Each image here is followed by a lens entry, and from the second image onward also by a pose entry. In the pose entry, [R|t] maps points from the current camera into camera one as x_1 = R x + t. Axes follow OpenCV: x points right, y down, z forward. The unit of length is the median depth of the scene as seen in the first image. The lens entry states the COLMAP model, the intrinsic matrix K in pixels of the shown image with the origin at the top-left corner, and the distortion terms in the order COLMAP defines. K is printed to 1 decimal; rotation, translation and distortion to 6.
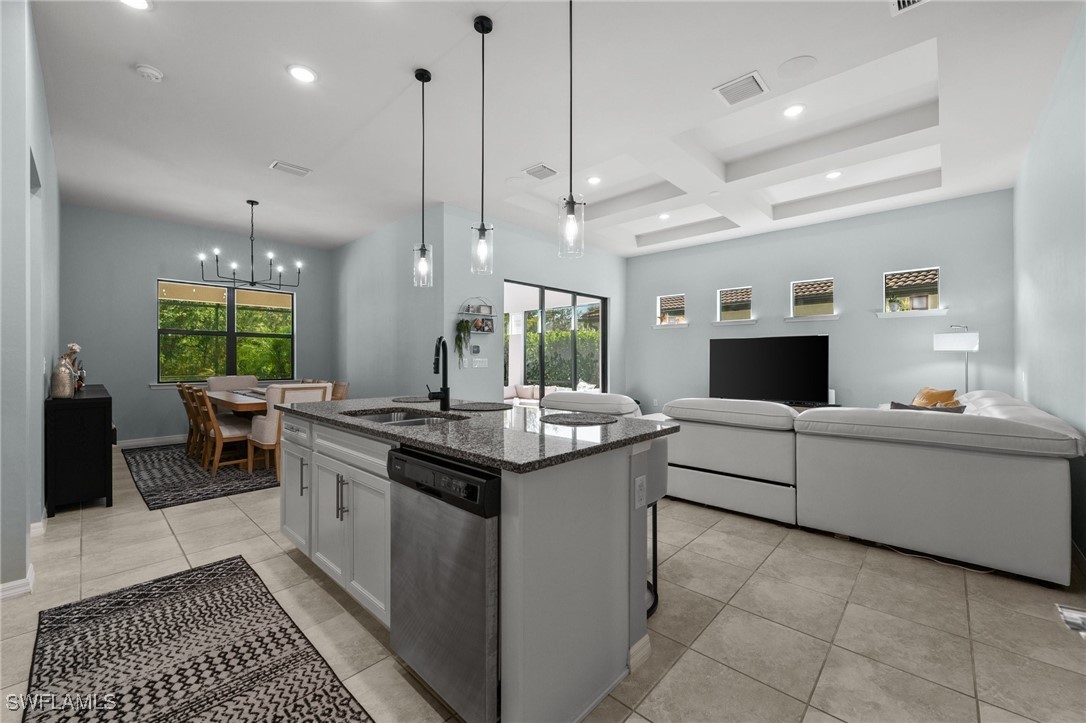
lens RADIAL K [[426.1, 0, 539.6], [0, 426.1, 360.3], [0, 0, 1]] dist [-0.005656, 0.000335]
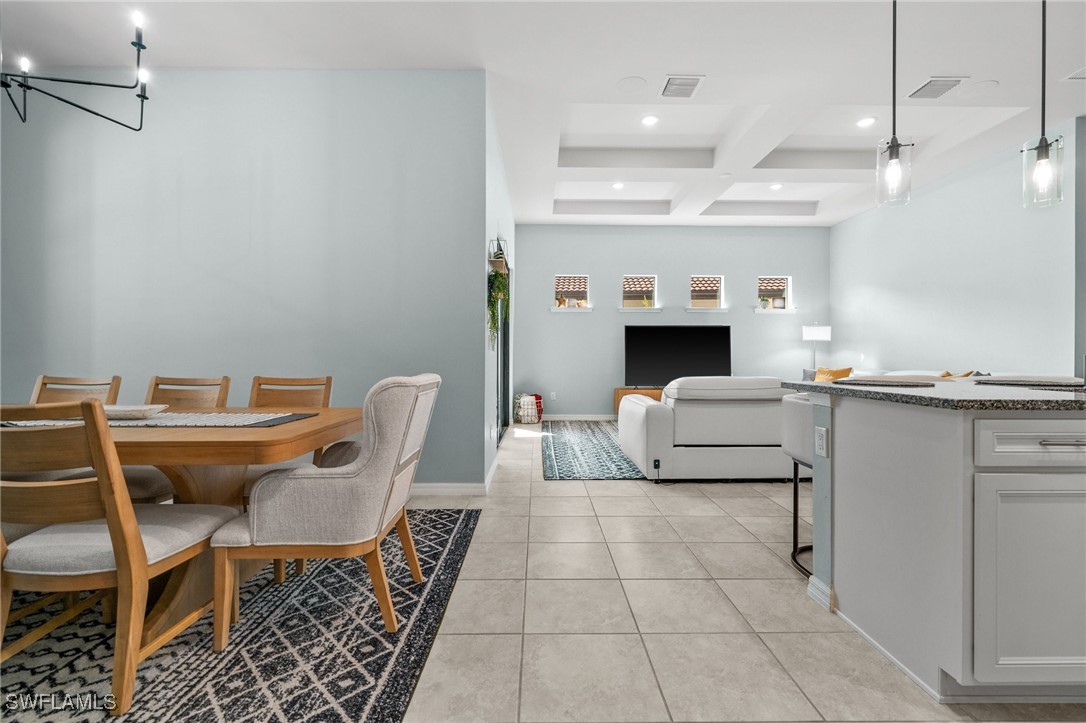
lens RADIAL K [[475.6, 0, 540.3], [0, 475.6, 358.2], [0, 0, 1]] dist [-0.011699, 0.000141]
pose [[0.733271, 0.002570, 0.679932, -0.522303], [-0.003735, 0.999993, 0.000248, 0.026781], [-0.679927, -0.002721, 0.733275, 0.388515]]
